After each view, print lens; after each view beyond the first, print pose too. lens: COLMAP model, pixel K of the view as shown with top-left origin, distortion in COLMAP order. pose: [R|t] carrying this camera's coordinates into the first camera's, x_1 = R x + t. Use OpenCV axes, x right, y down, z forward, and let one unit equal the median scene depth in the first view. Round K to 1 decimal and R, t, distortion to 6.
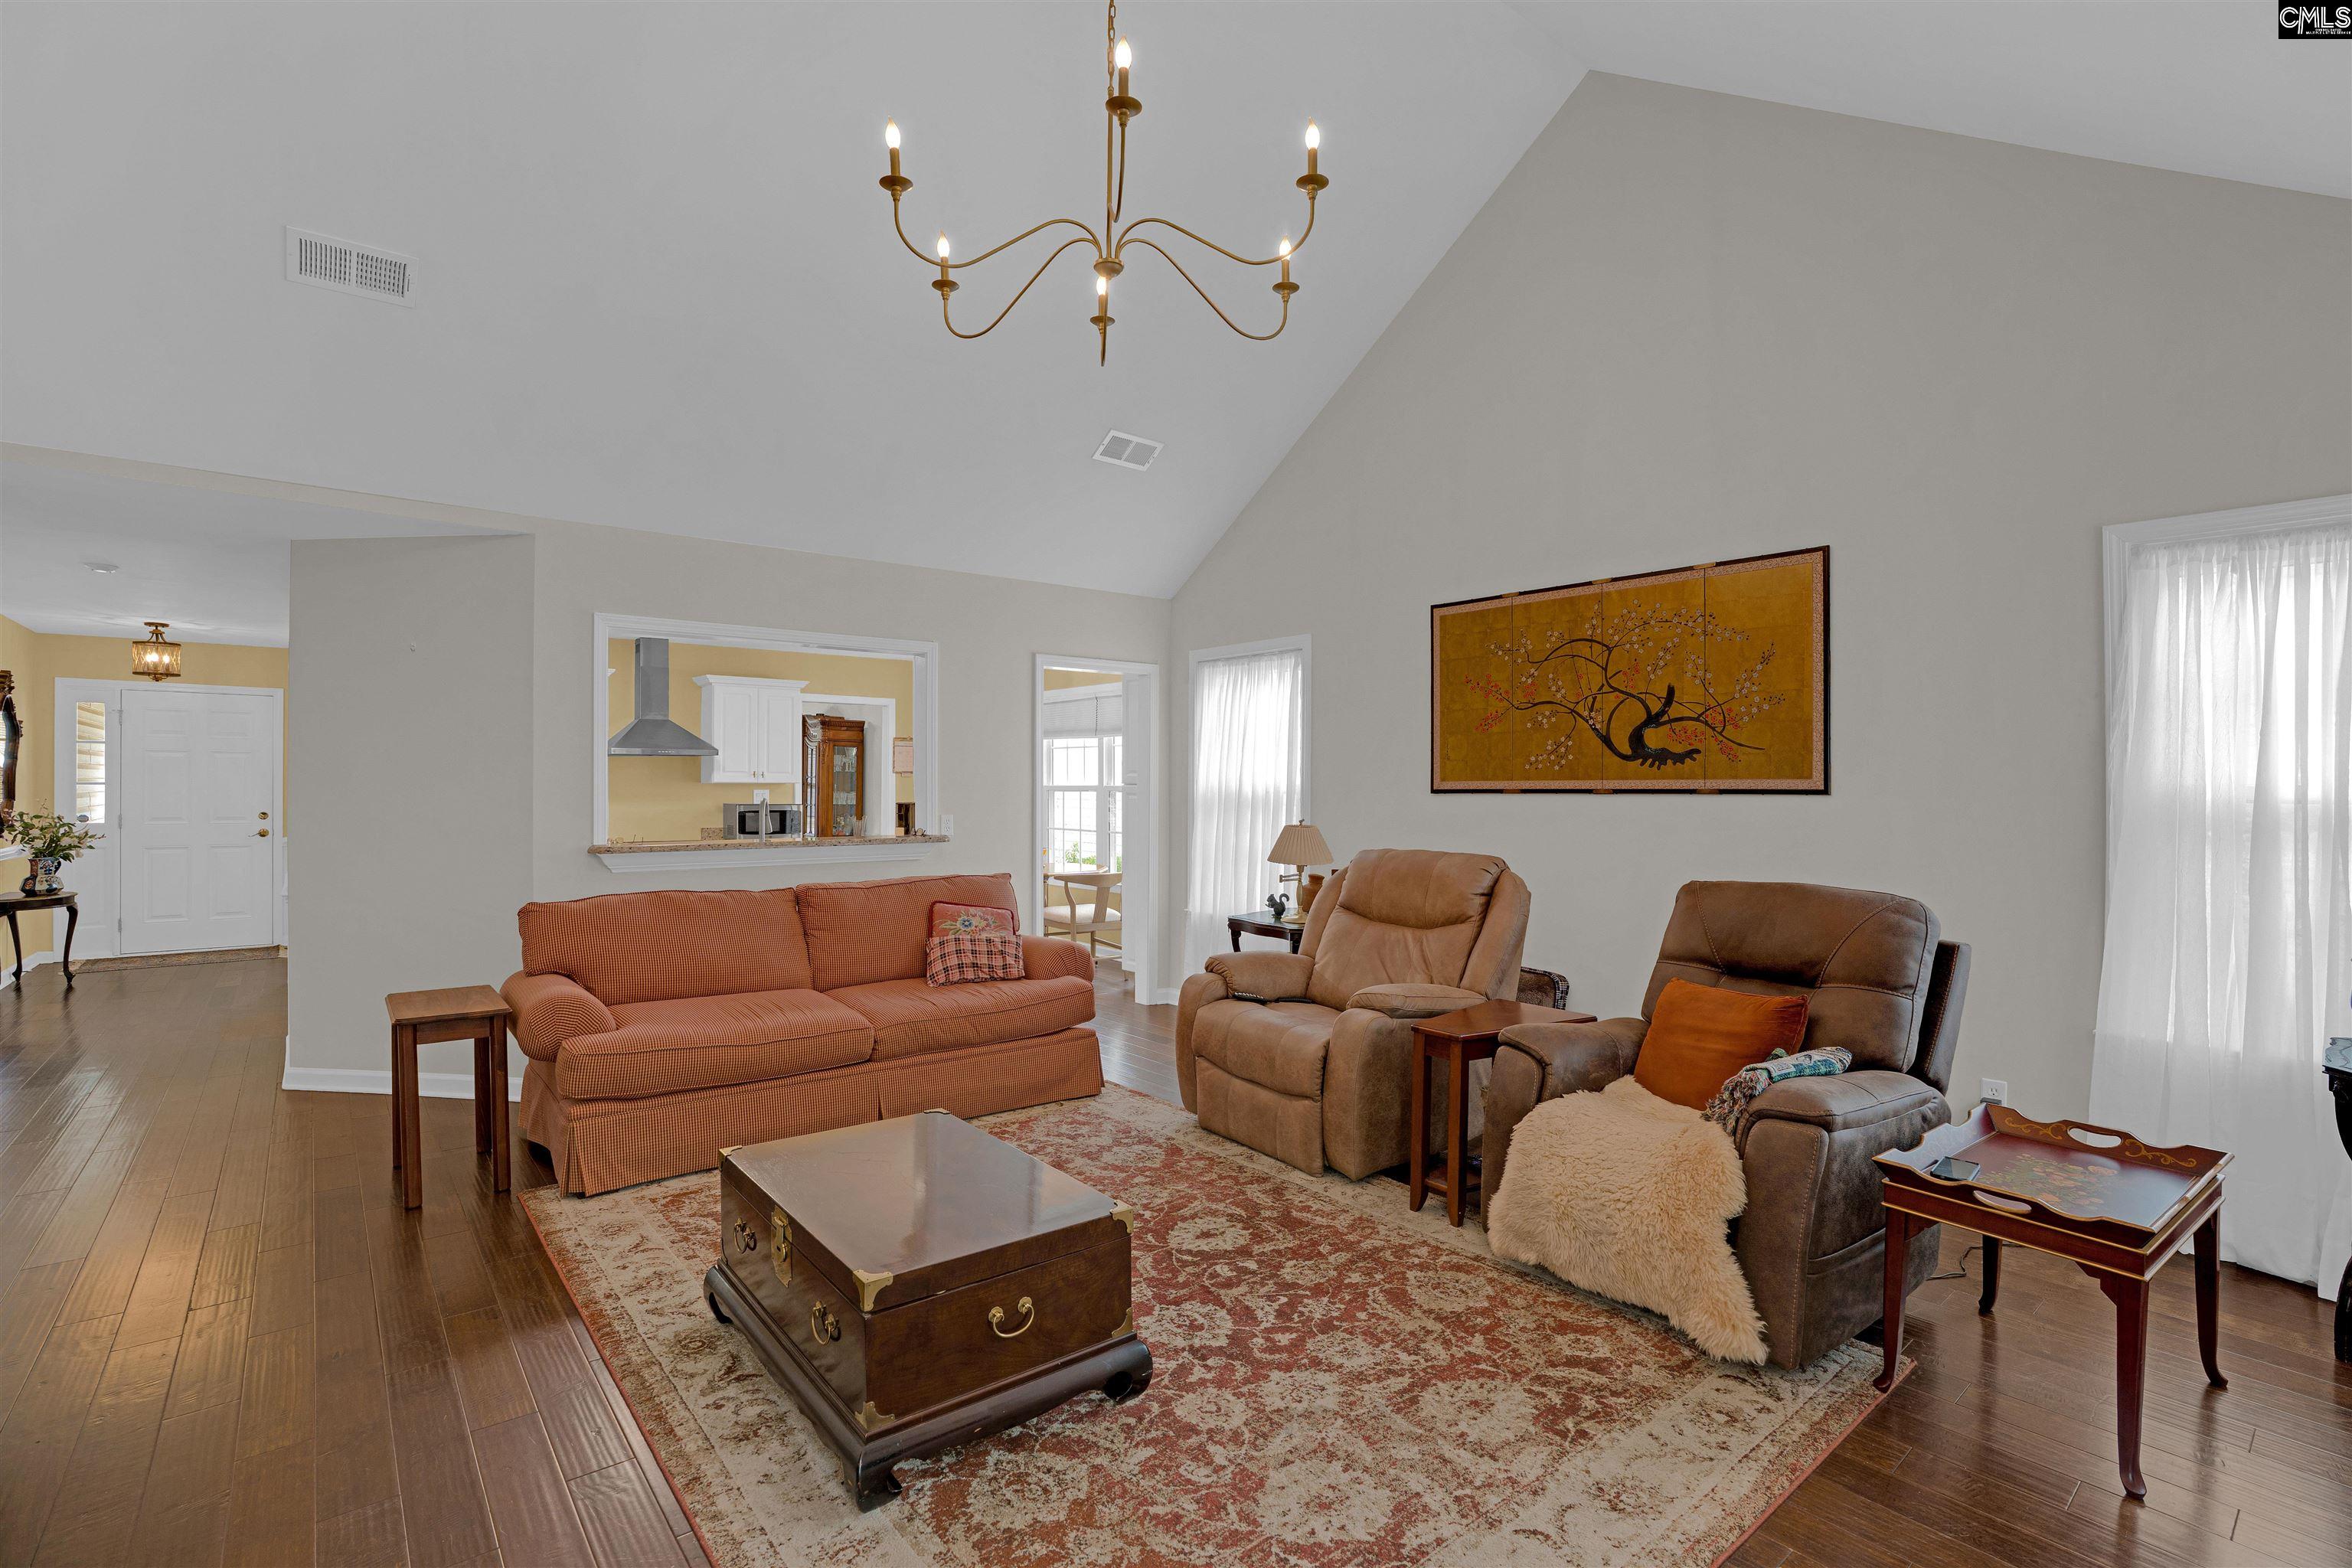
lens RADIAL K [[1078.6, 0, 1113.1], [0, 1078.6, 787.1], [0, 0, 1]] dist [-0.054146, 0.000018]
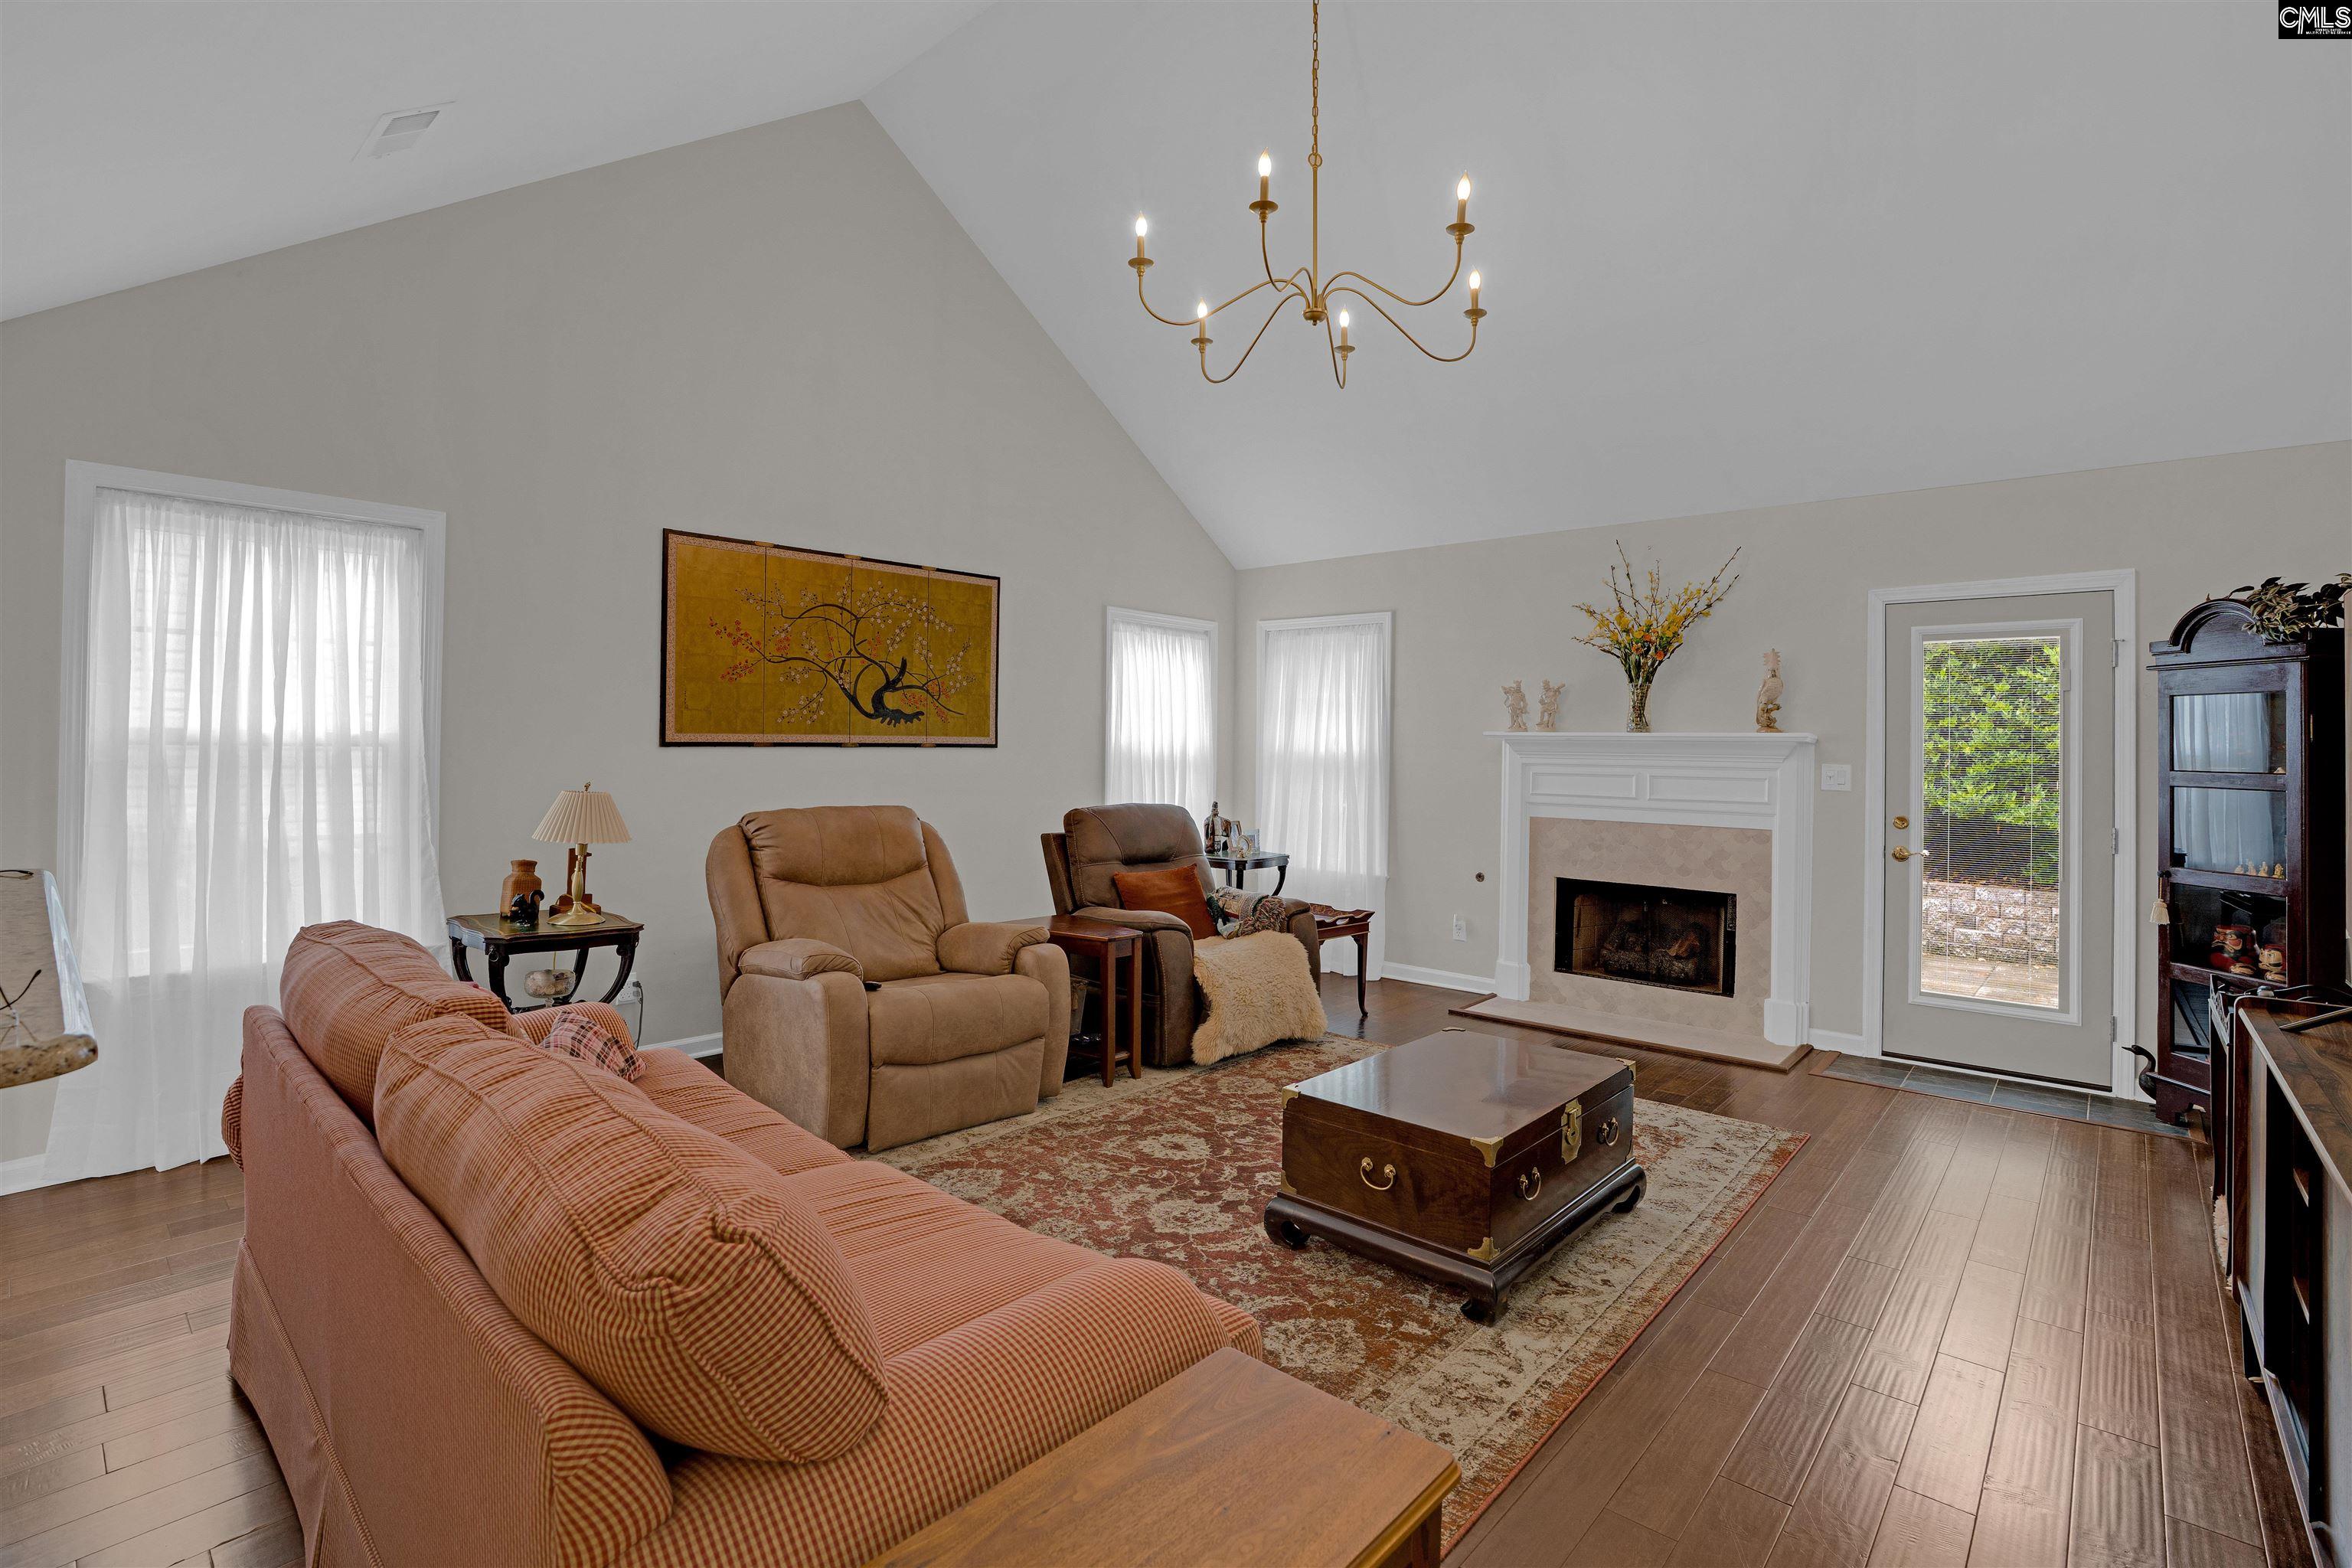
lens RADIAL K [[1153.4, 0, 1187.4], [0, 1153.4, 729.3], [0, 0, 1]] dist [-0.046698, 0.000110]
pose [[-0.200833, 0.005088, 0.979612, -0.881118], [-0.013817, 0.999872, -0.008026, -0.008329], [-0.979528, -0.015147, -0.200737, 0.993934]]
